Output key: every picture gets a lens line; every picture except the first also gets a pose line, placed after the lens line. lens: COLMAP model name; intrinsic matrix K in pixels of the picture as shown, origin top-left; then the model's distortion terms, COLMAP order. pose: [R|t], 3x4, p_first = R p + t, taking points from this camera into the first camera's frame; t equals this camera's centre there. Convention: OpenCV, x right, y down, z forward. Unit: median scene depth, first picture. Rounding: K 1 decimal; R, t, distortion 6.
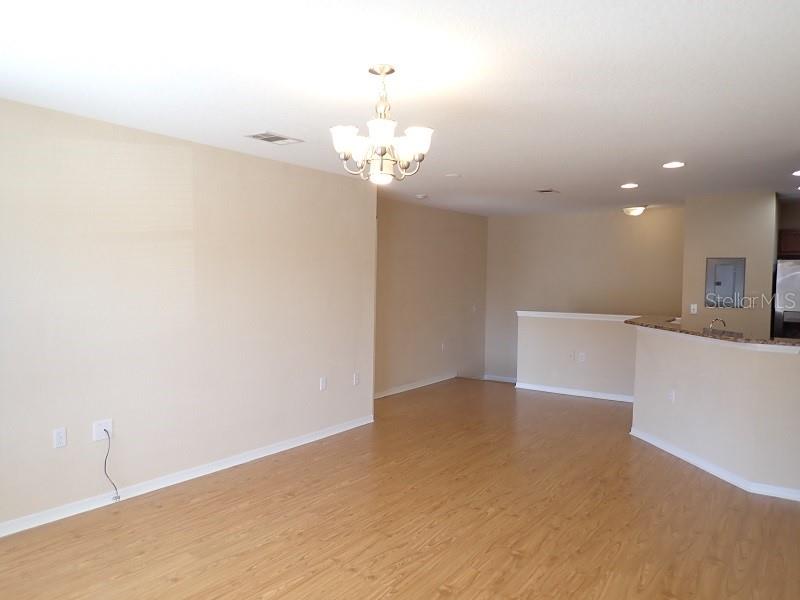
lens RADIAL K [[585.1, 0, 395.2], [0, 585.1, 303.6], [0, 0, 1]] dist [-0.002813, -0.003361]
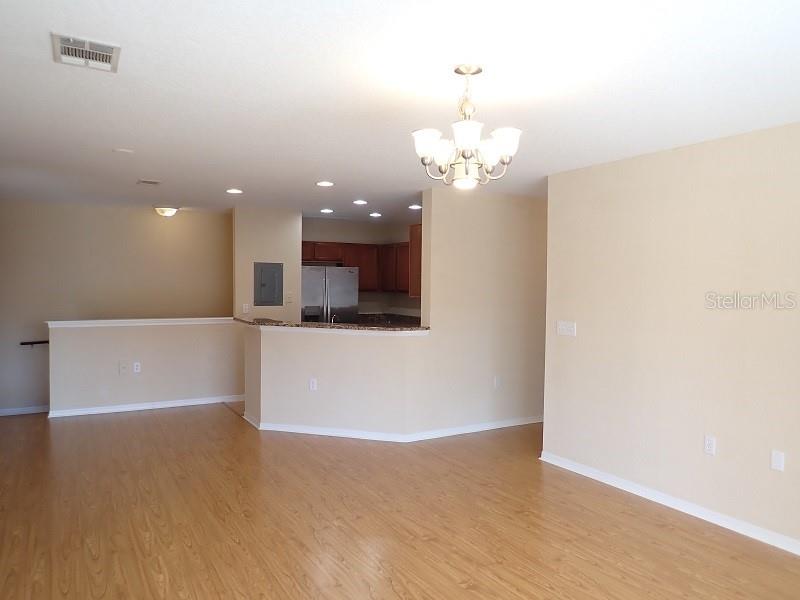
lens RADIAL K [[585.1, 0, 395.2], [0, 585.1, 303.6], [0, 0, 1]] dist [-0.002813, -0.003361]
pose [[0.415316, -0.034983, 0.909004, -0.659652], [0.036814, 0.999088, 0.021630, -0.024169], [-0.908932, 0.024481, 0.416225, 0.506116]]
